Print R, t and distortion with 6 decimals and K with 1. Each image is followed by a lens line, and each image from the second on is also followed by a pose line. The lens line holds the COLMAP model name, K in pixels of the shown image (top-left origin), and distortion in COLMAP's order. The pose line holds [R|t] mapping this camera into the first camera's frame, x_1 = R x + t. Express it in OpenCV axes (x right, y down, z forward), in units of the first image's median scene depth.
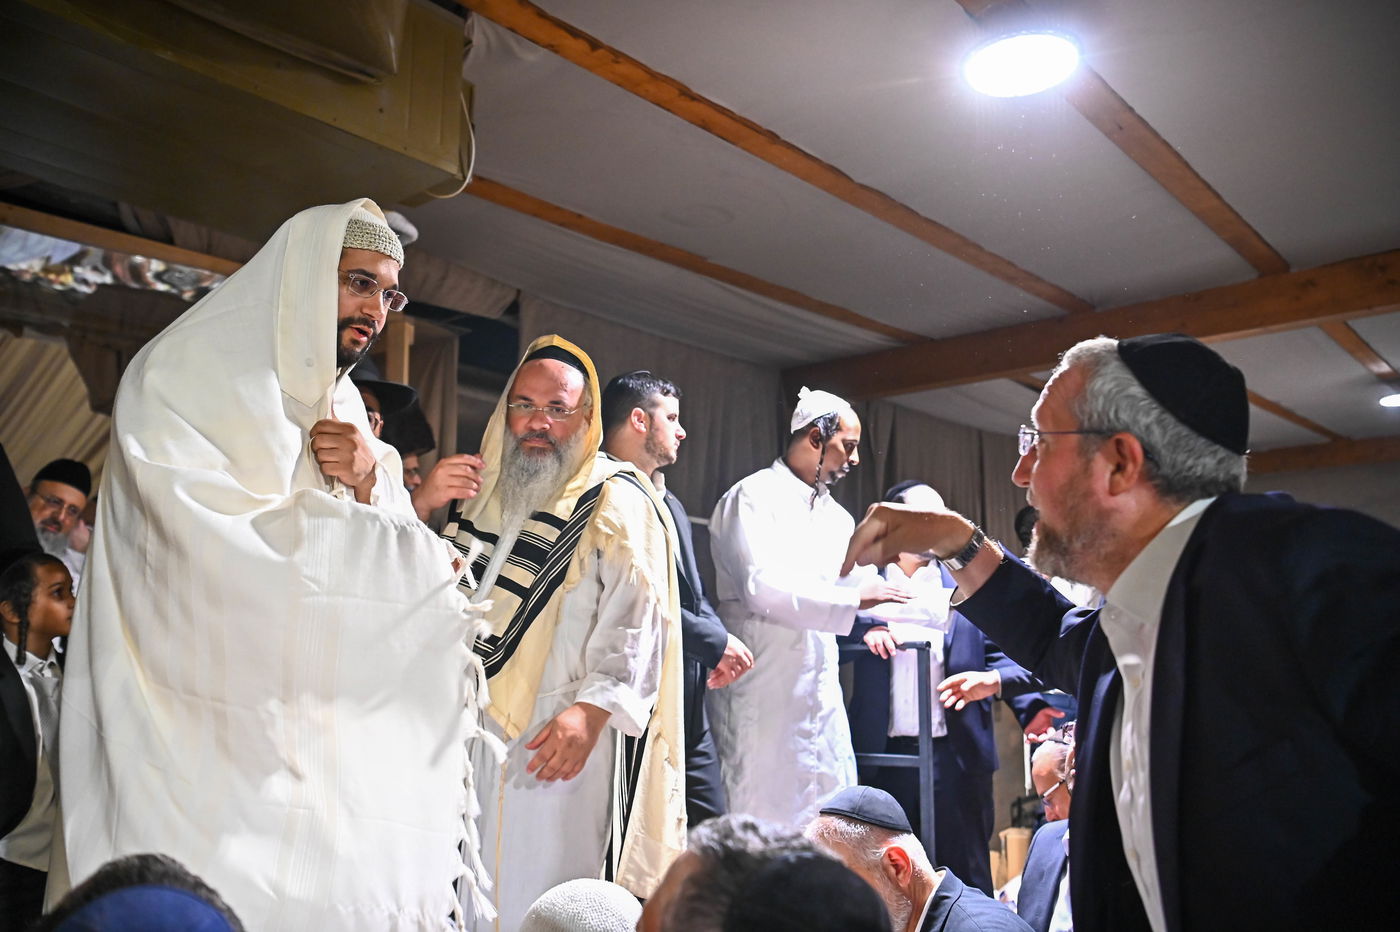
lens RADIAL K [[1120.6, 0, 694.3], [0, 1120.6, 457.1], [0, 0, 1]] dist [-0.054975, 0.005295]
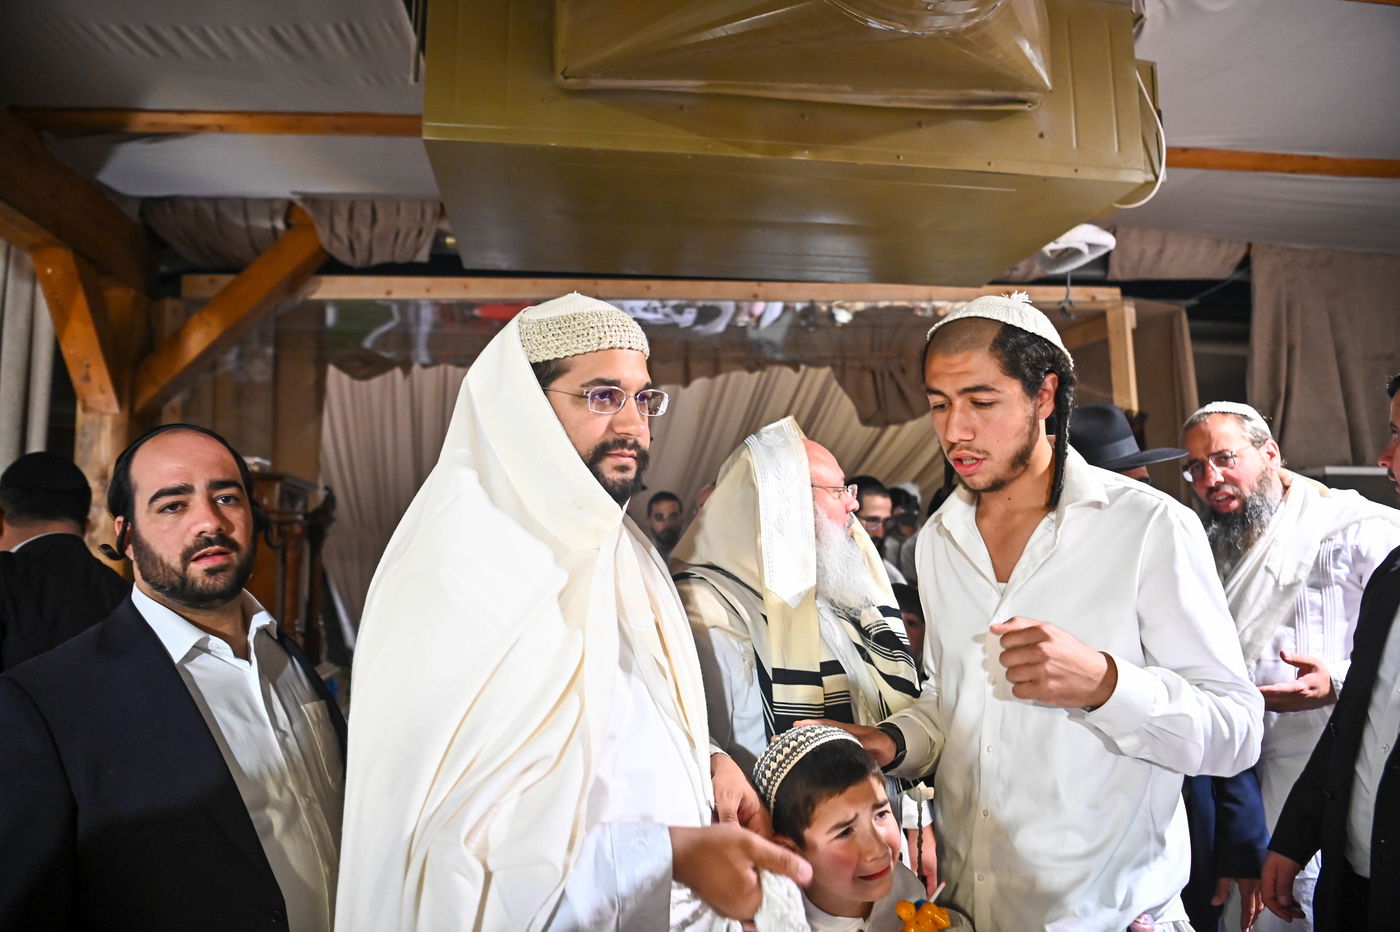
lens RADIAL K [[943.0, 0, 690.6], [0, 943.0, 478.4], [0, 0, 1]] dist [-0.078080, 0.017059]
pose [[0.743372, -0.059281, -0.666246, -0.009516], [0.124691, 0.990886, 0.050959, -0.060249], [0.657153, -0.120957, 0.743989, 0.125569]]
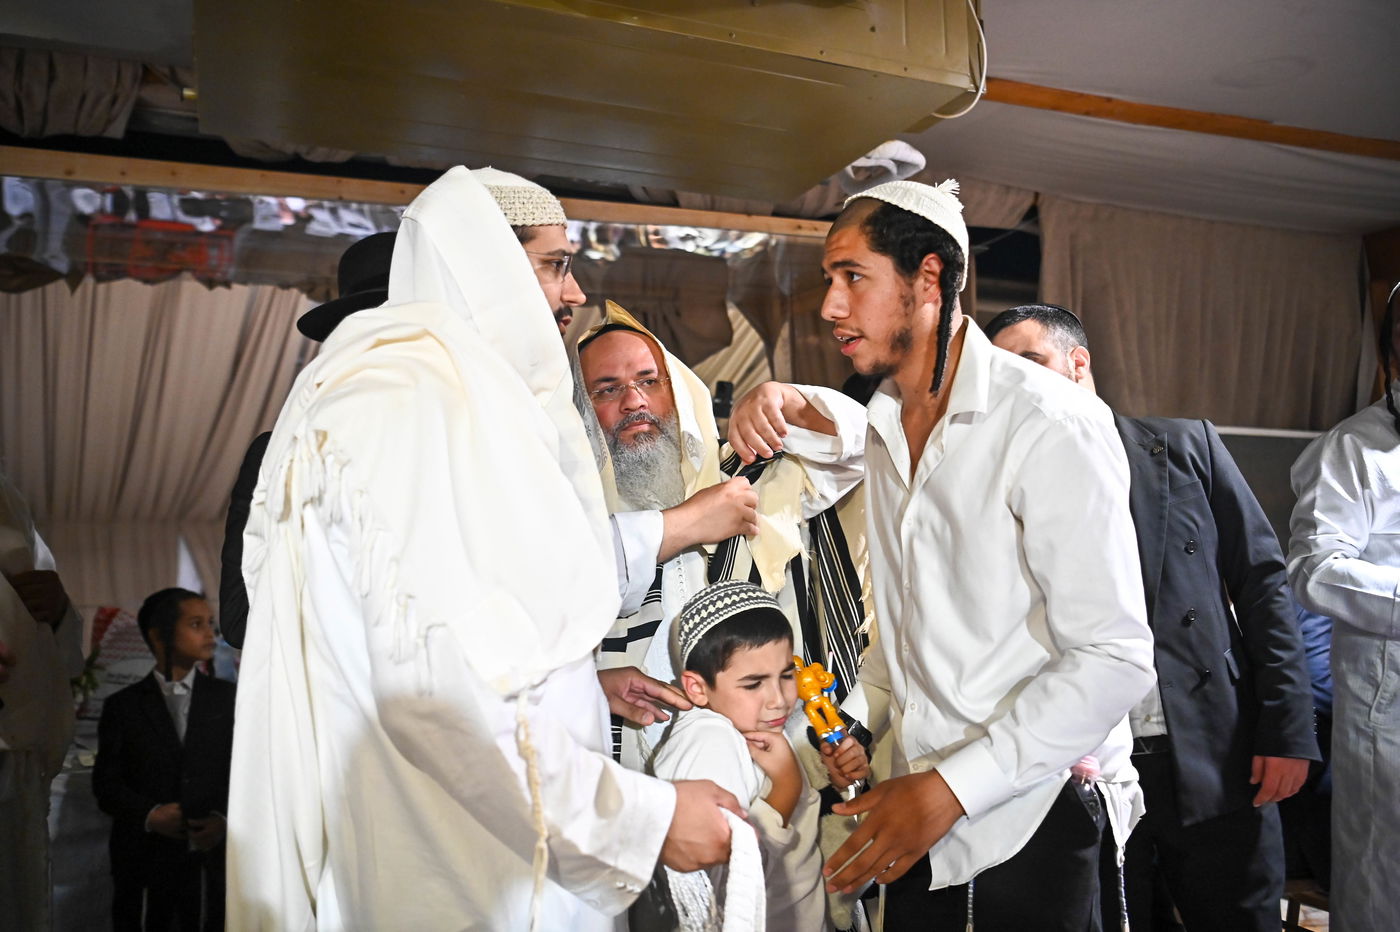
lens RADIAL K [[1088.1, 0, 687.9], [0, 1088.1, 474.0], [0, 0, 1]] dist [-0.047870, 0.018099]
pose [[0.890767, -0.044265, -0.452300, -0.027210], [0.094750, 0.991463, 0.089571, -0.033497], [0.444474, -0.122643, 0.887356, 0.088172]]
